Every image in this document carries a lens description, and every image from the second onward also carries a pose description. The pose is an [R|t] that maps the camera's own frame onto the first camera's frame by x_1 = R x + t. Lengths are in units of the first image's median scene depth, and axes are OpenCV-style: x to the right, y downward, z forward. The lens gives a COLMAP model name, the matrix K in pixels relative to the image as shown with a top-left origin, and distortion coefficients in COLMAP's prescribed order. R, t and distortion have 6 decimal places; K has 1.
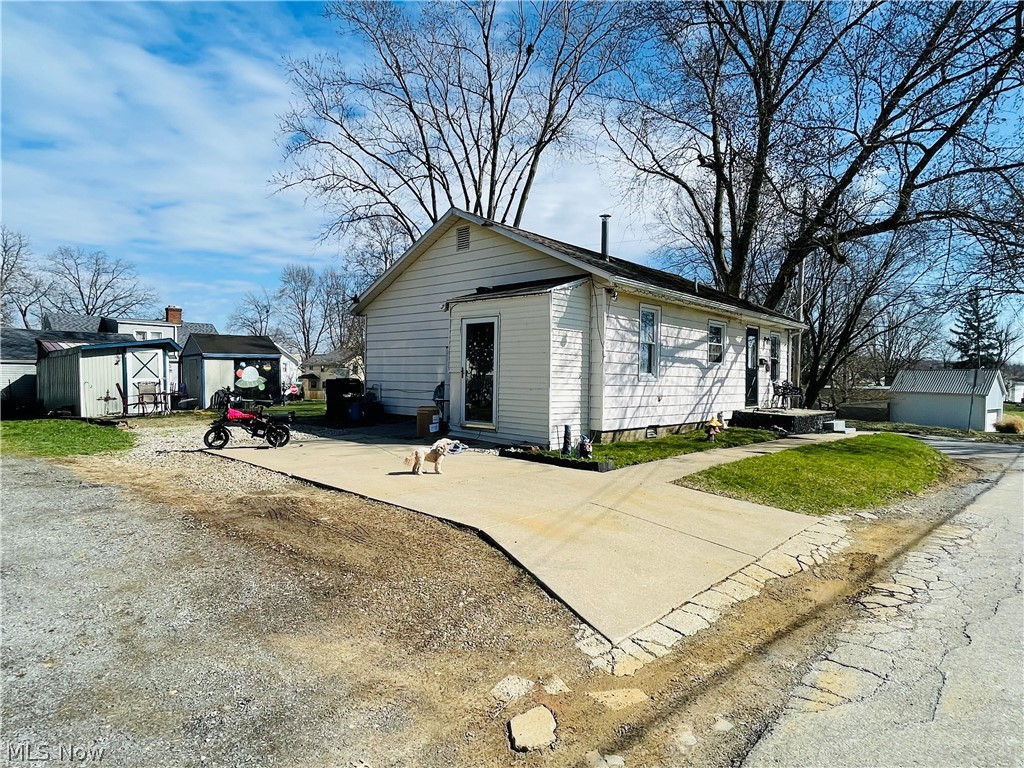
lens RADIAL K [[591.2, 0, 504.8], [0, 591.2, 386.5], [0, 0, 1]] dist [0.002818, 0.000035]
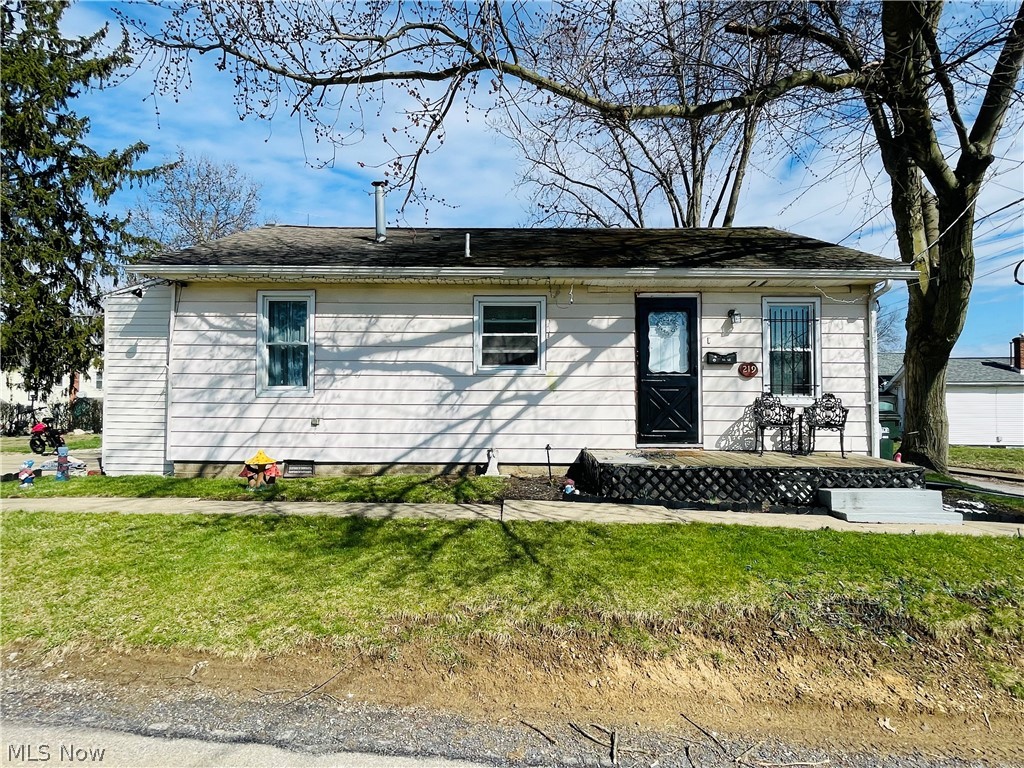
lens RADIAL K [[566.9, 0, 512.4], [0, 566.9, 385.1], [0, 0, 1]] dist [0.008880, -0.003070]
pose [[0.671582, -0.037068, -0.740003, 0.877354], [-0.005030, 0.998497, -0.054581, 0.011491], [0.740913, 0.040378, 0.670386, 0.695825]]
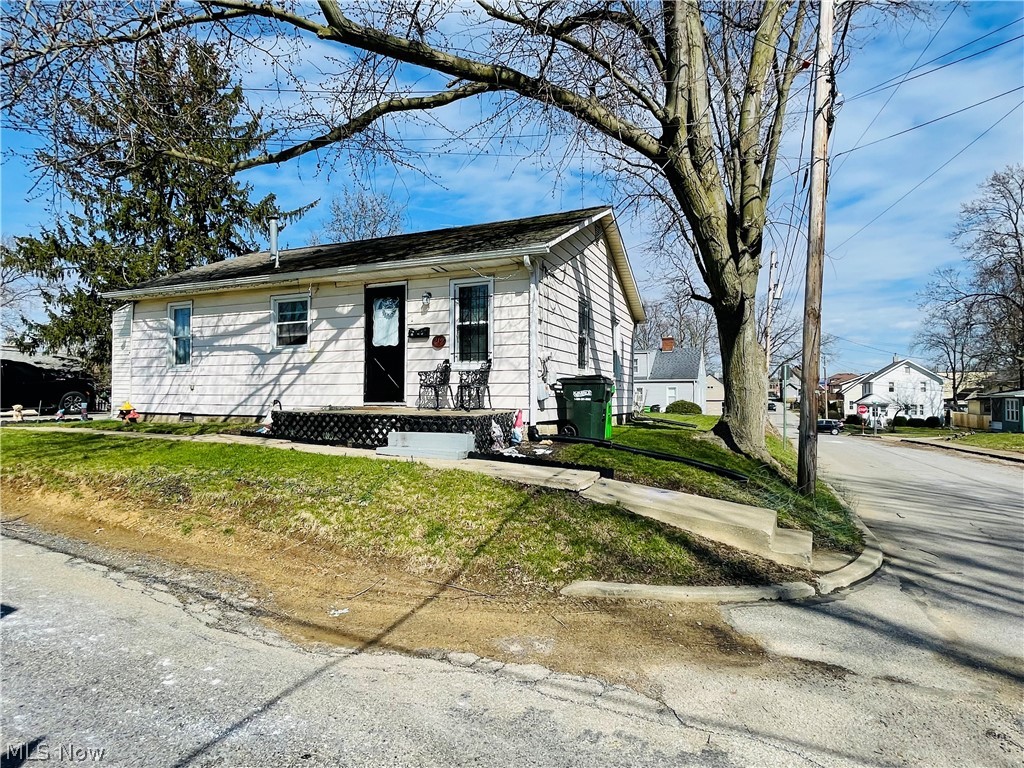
lens RADIAL K [[566.9, 0, 508.5], [0, 566.9, 385.6], [0, 0, 1]] dist [0.008880, -0.003070]
pose [[0.316847, -0.031944, -0.947939, 1.339521], [-0.012705, 0.999200, -0.037918, 0.046047], [0.948392, 0.024057, 0.316187, 1.166187]]
